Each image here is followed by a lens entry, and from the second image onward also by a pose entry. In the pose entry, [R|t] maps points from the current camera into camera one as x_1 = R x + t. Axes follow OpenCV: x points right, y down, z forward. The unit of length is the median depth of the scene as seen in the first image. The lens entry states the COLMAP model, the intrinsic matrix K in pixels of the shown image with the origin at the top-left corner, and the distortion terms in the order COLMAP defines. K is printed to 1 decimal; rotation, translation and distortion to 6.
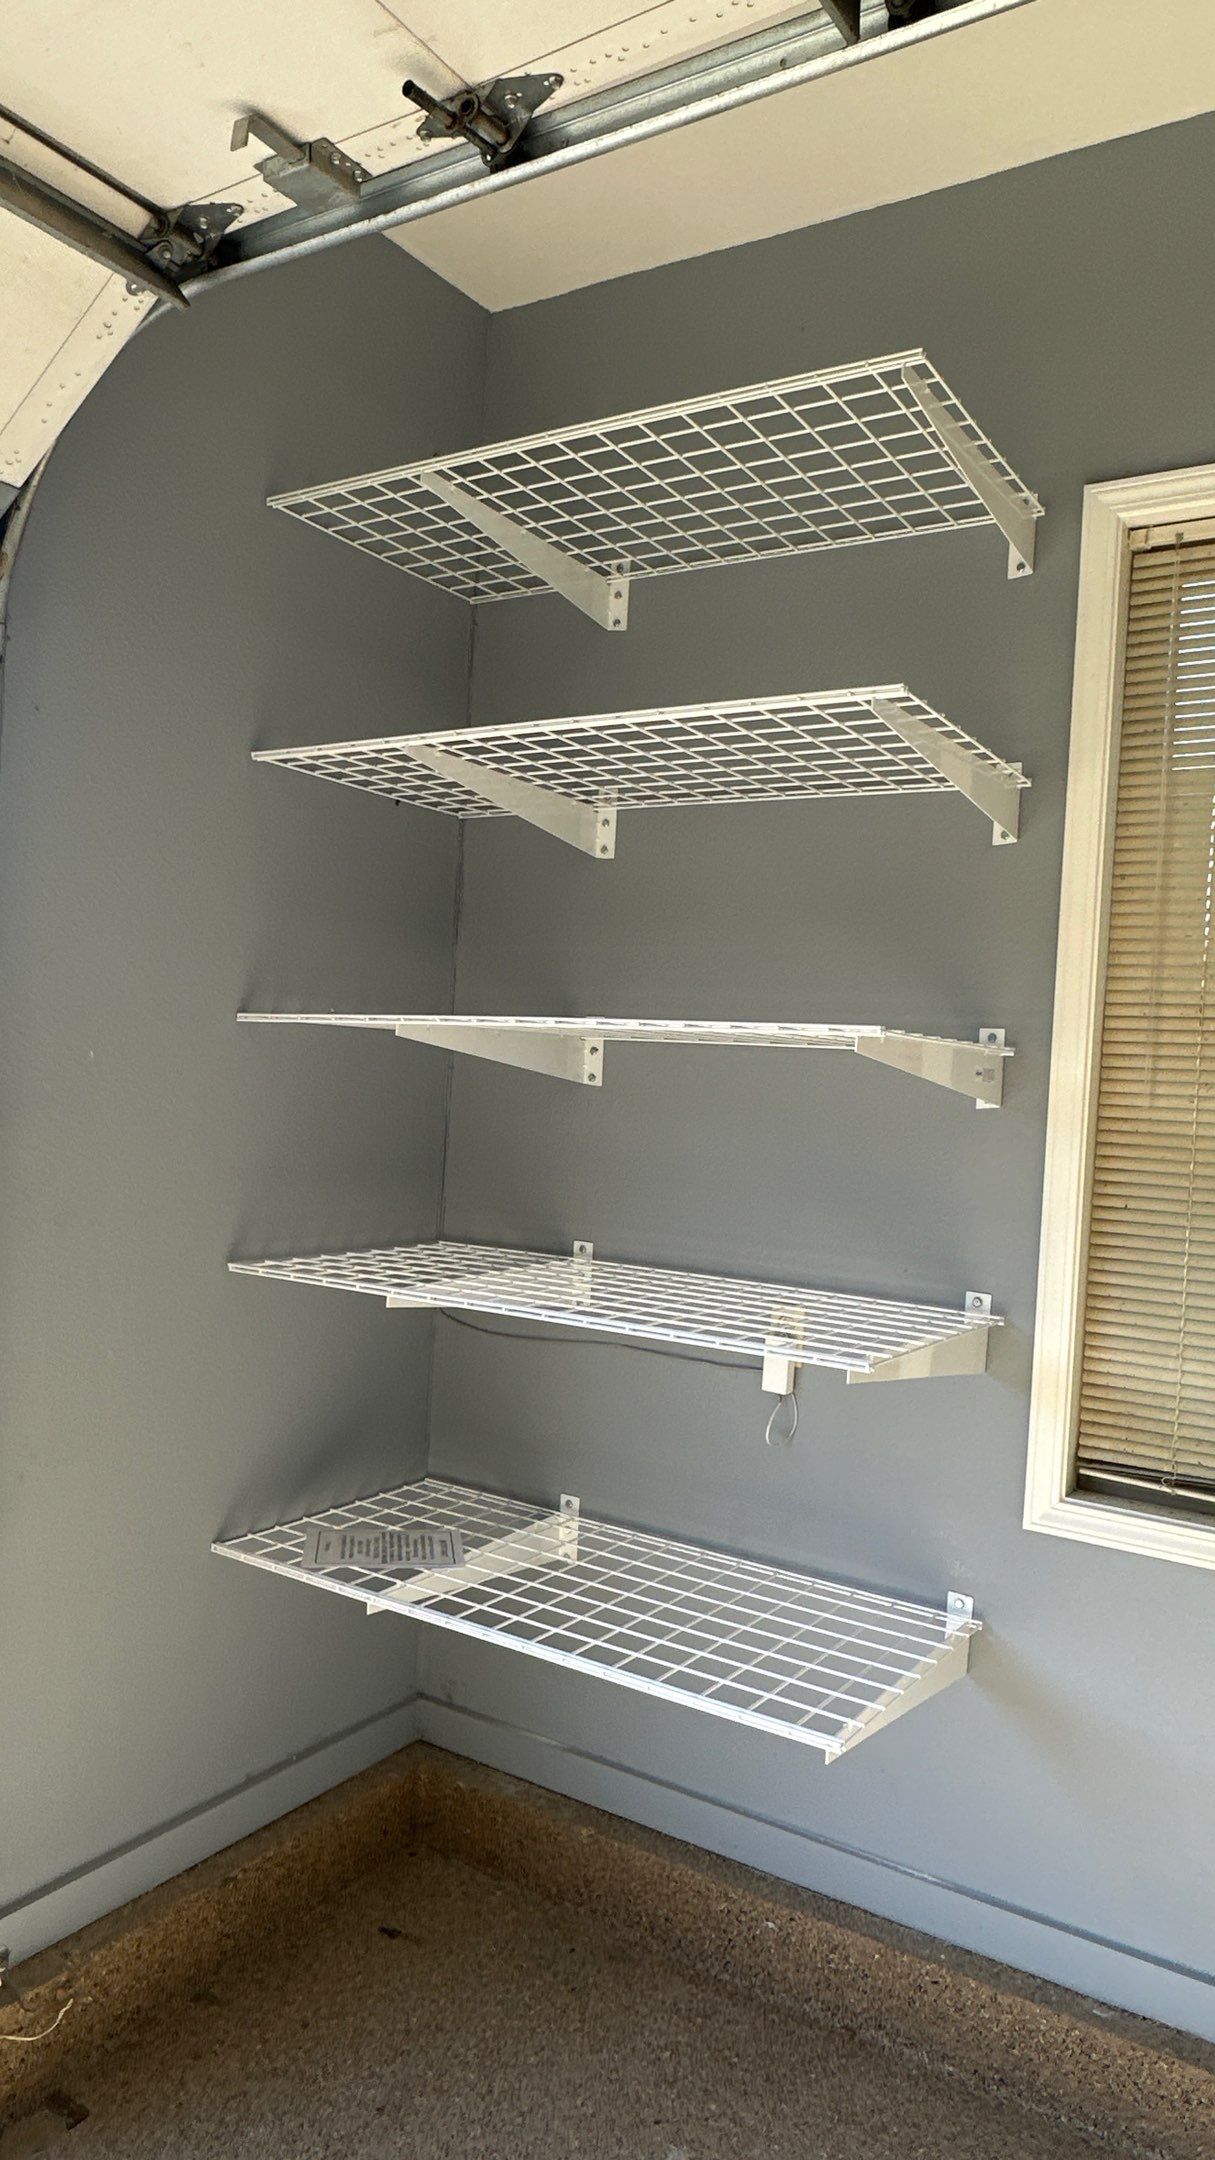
lens RADIAL K [[1470.3, 0, 607.5], [0, 1470.3, 1080.0], [0, 0, 1]] dist [-0.006160, 0.000781]
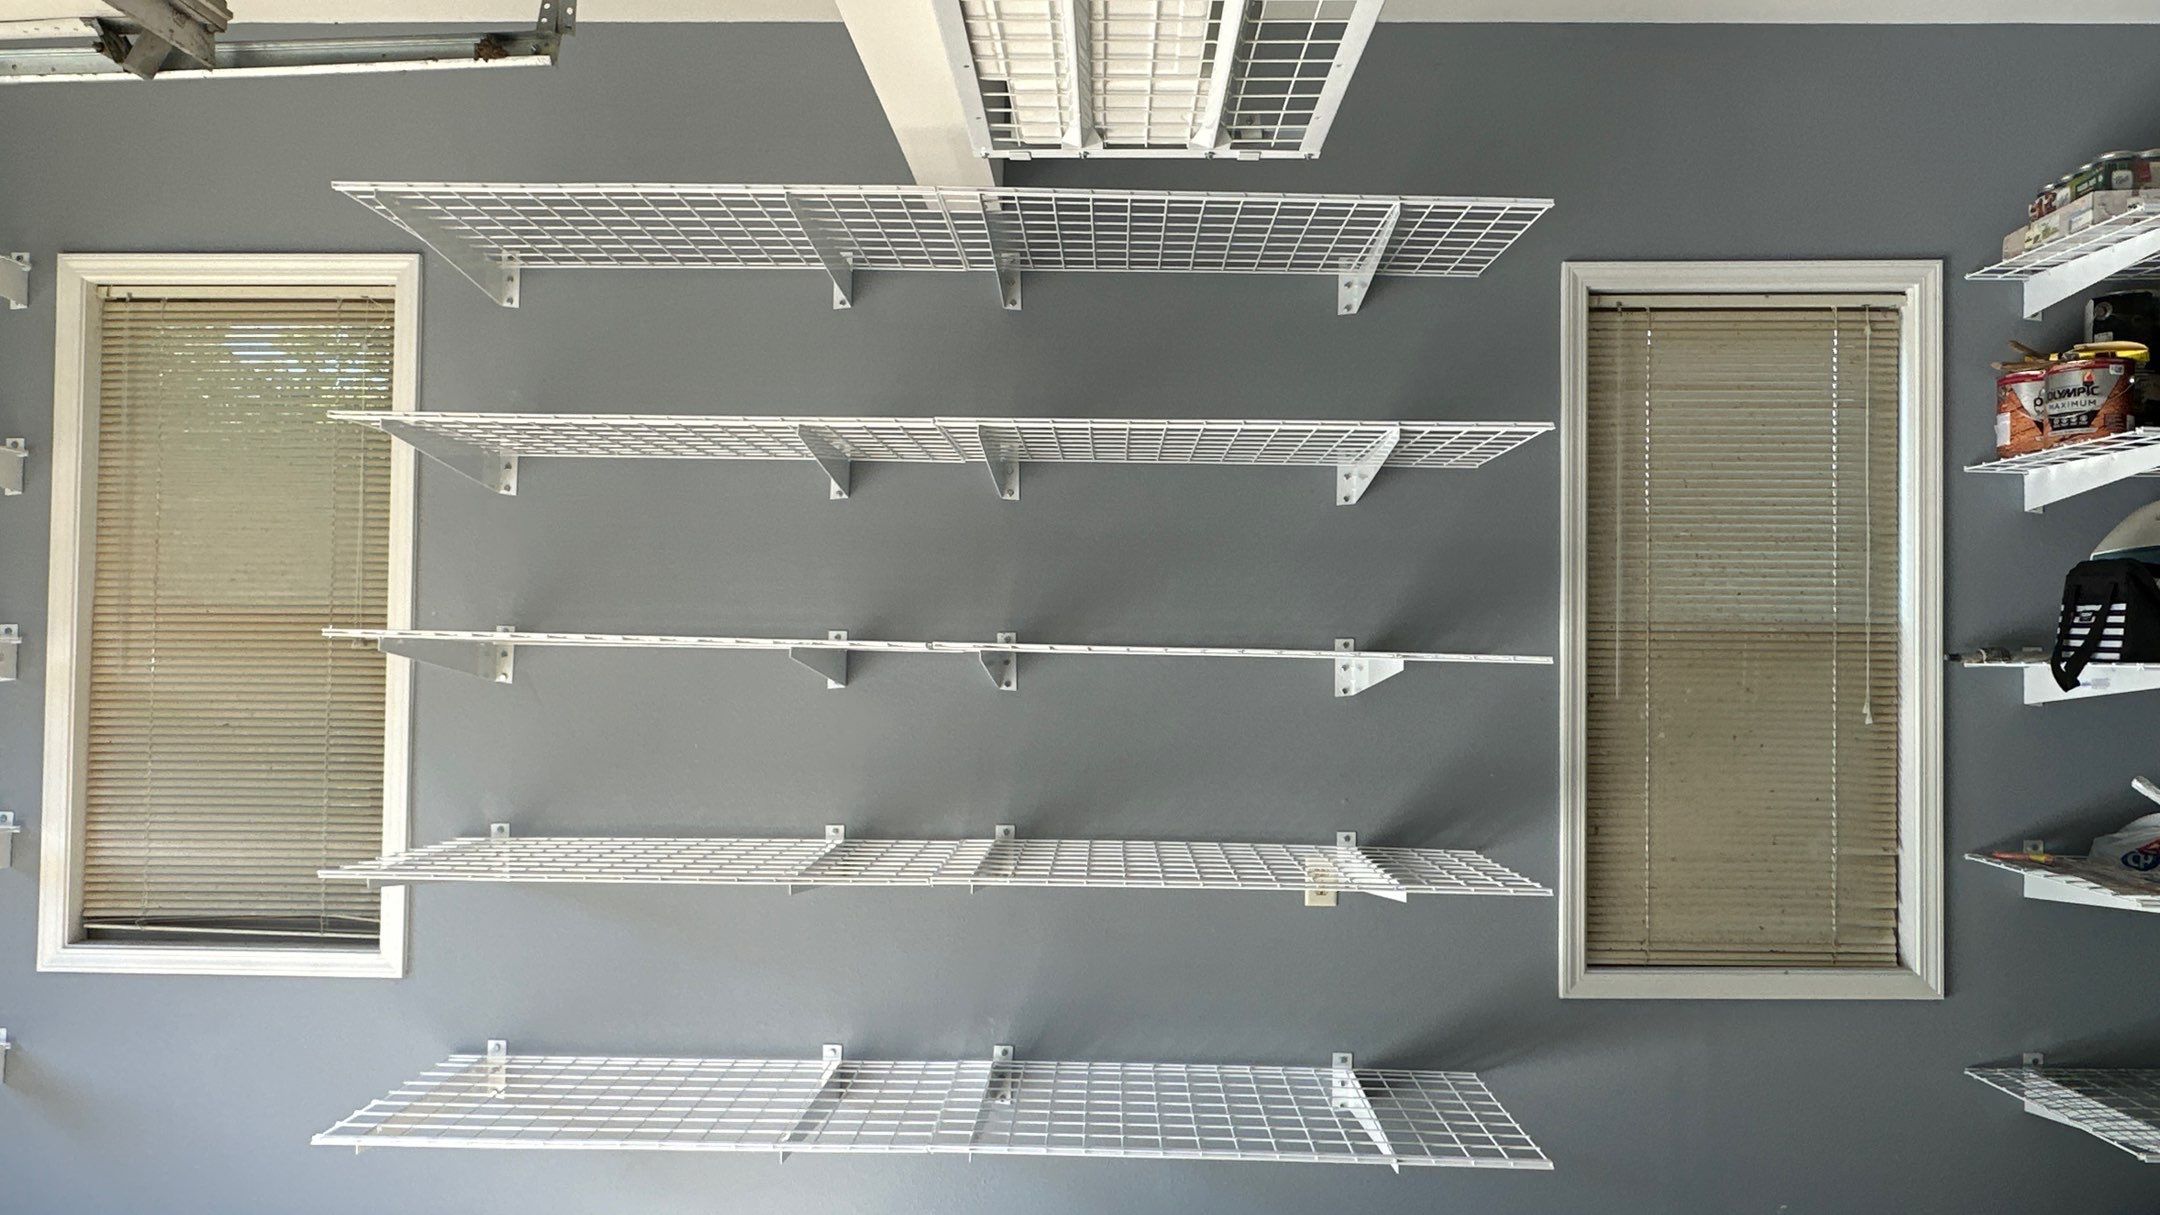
lens RADIAL K [[1470.3, 0, 1080.0], [0, 1470.3, 607.5], [0, 0, 1]] dist [-0.006160, 0.000781]
pose [[0.850540, -0.033234, 0.524859, 0.407888], [0.041488, 0.999131, -0.003968, -0.002893], [-0.524271, 0.025150, 0.851180, -0.763622]]
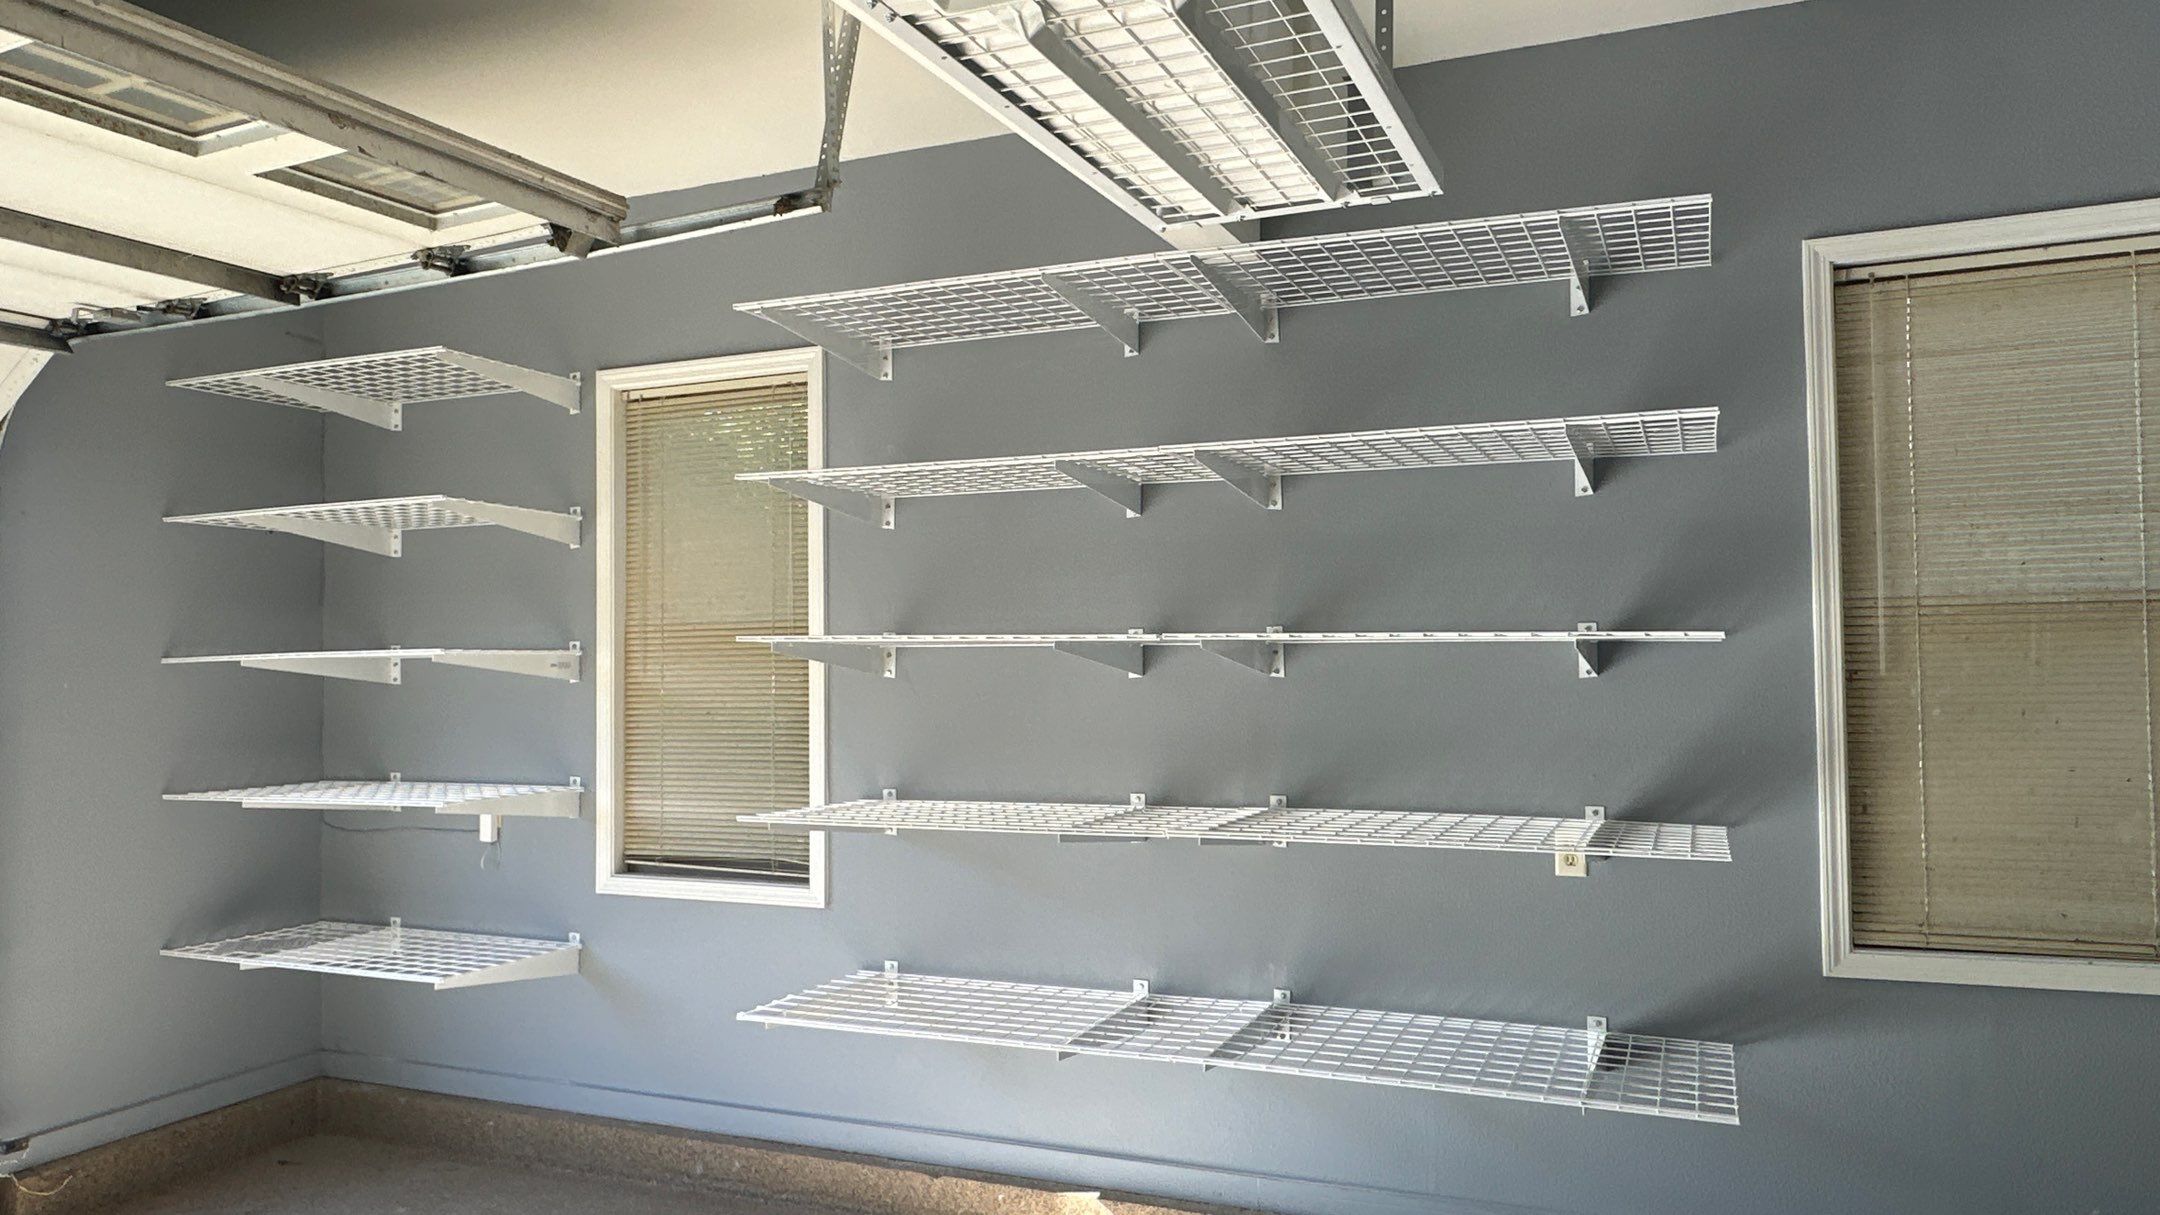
lens RADIAL K [[1470.3, 0, 1080.0], [0, 1470.3, 607.5], [0, 0, 1]] dist [-0.006160, 0.000781]
pose [[0.983458, -0.060394, 0.170772, 0.606516], [0.067233, 0.997139, -0.034545, 0.033599], [-0.168198, 0.045455, 0.984705, -1.072647]]
